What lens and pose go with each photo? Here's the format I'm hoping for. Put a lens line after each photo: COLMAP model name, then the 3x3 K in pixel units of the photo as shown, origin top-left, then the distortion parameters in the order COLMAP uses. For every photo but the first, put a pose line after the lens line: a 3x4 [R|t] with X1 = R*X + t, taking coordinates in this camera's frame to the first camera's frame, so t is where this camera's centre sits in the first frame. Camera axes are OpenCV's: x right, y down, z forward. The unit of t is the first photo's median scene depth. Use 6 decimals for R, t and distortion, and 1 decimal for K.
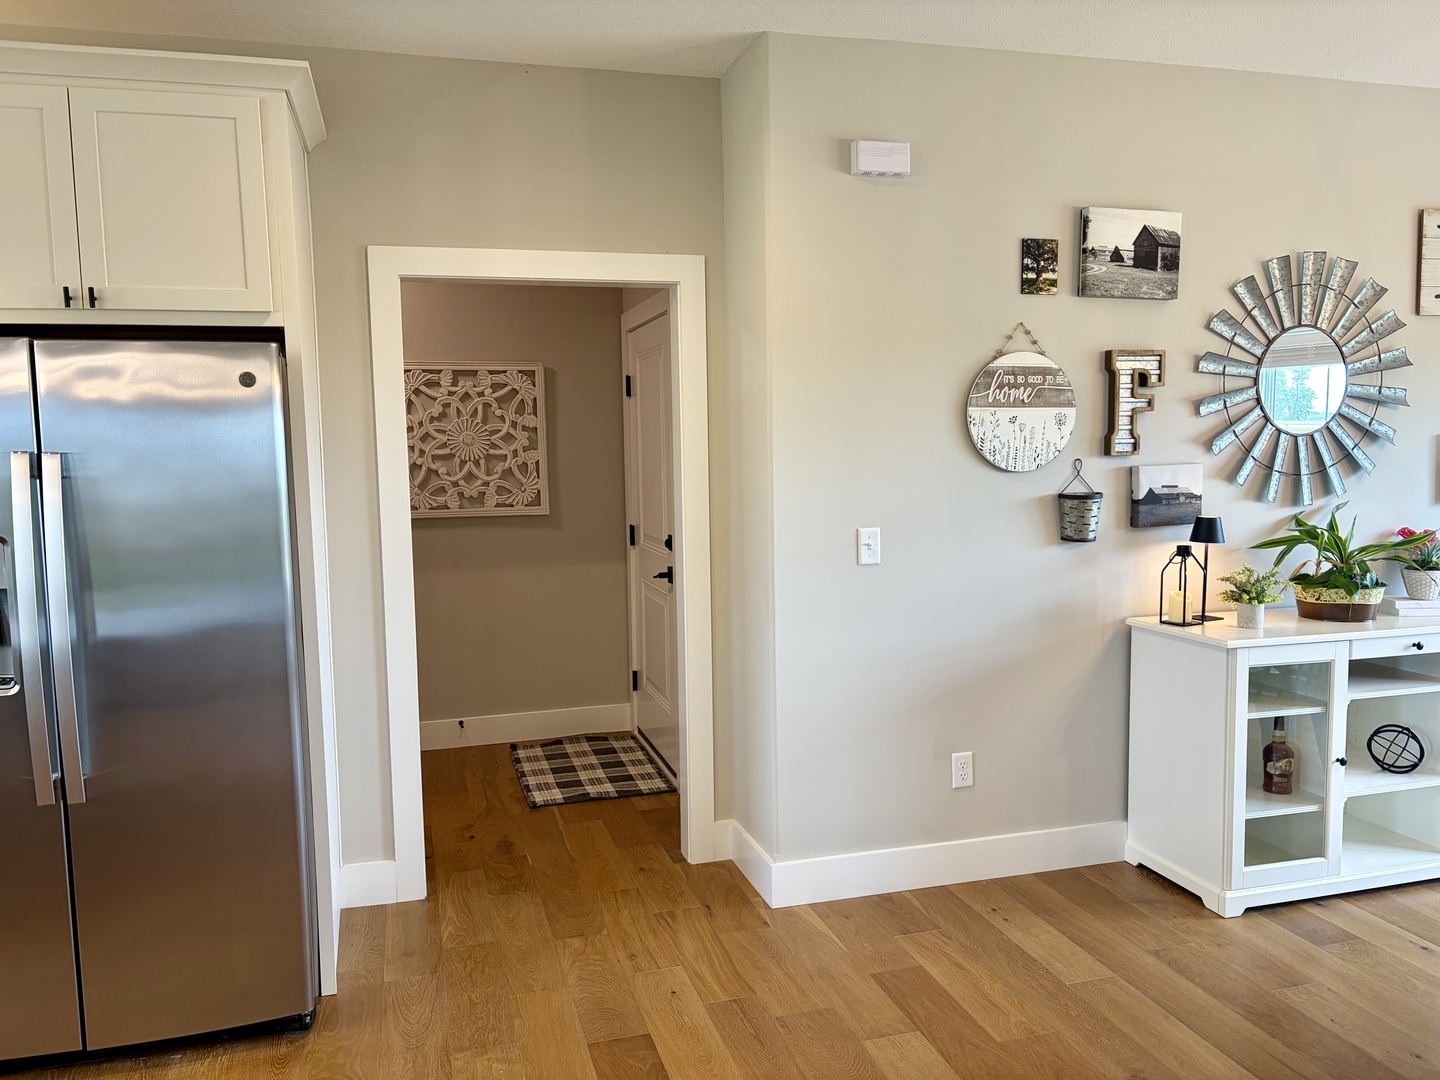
lens RADIAL K [[1086.0, 0, 713.2], [0, 1086.0, 540.1], [0, 0, 1]] dist [0.003081, 0.011678]
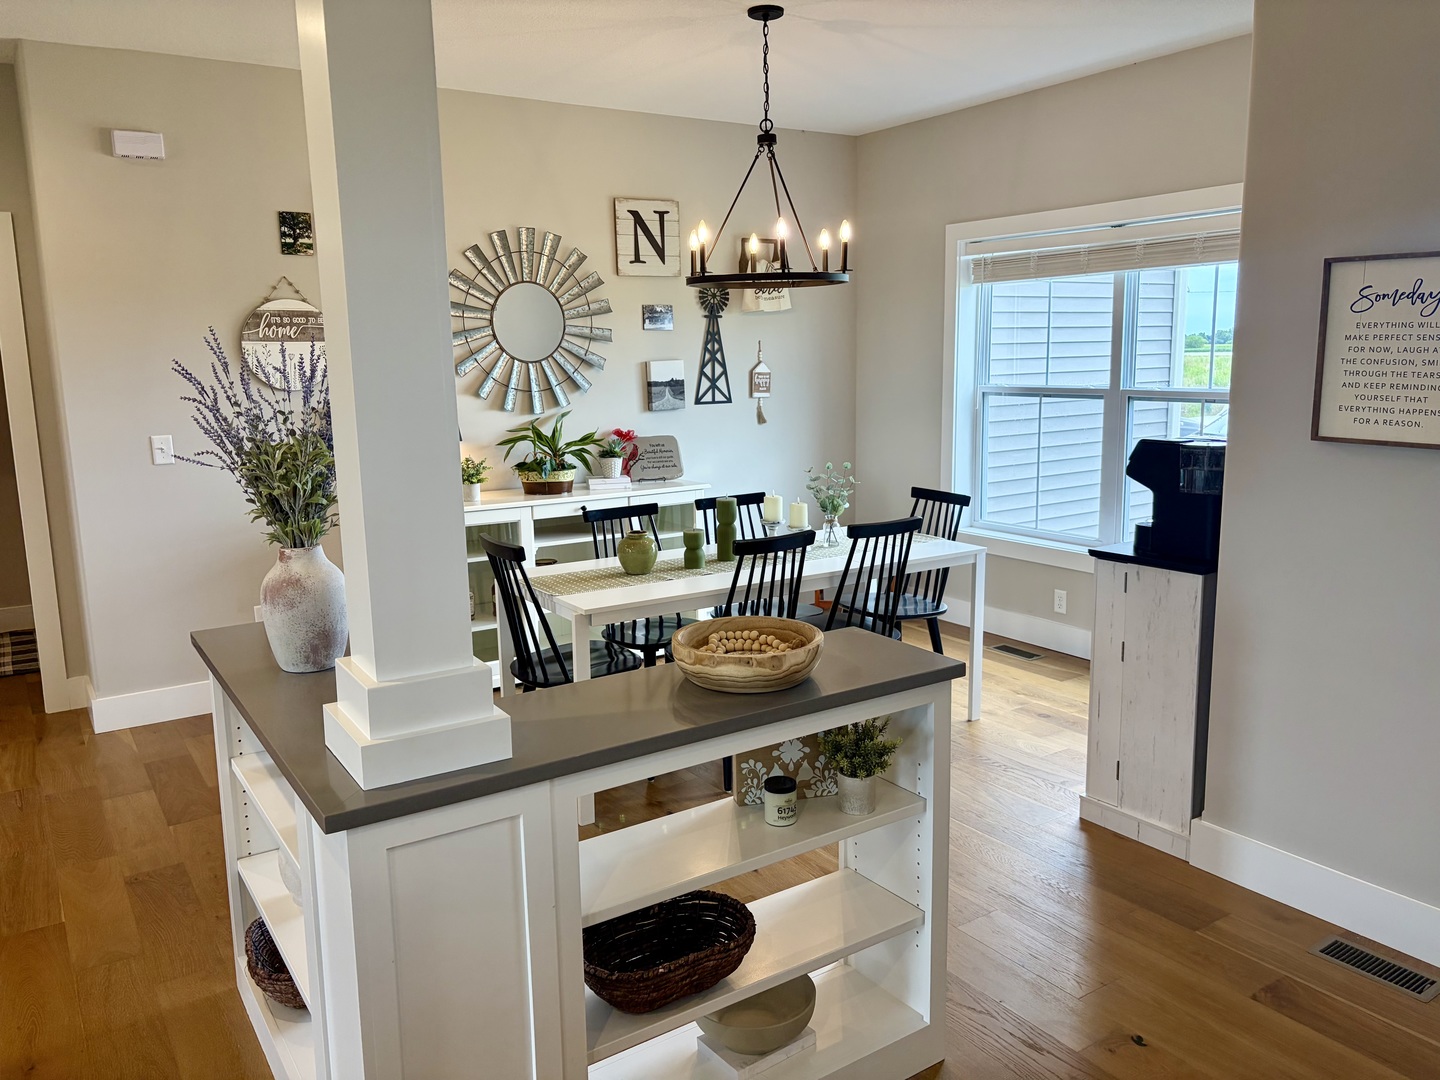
lens RADIAL K [[1086.0, 0, 724.1], [0, 1086.0, 538.4], [0, 0, 1]] dist [0.003081, 0.011678]
pose [[0.956242, -0.050977, 0.288102, 0.376304], [0.033999, 0.997394, 0.063632, 0.047547], [-0.290595, -0.051052, 0.955483, -0.404572]]
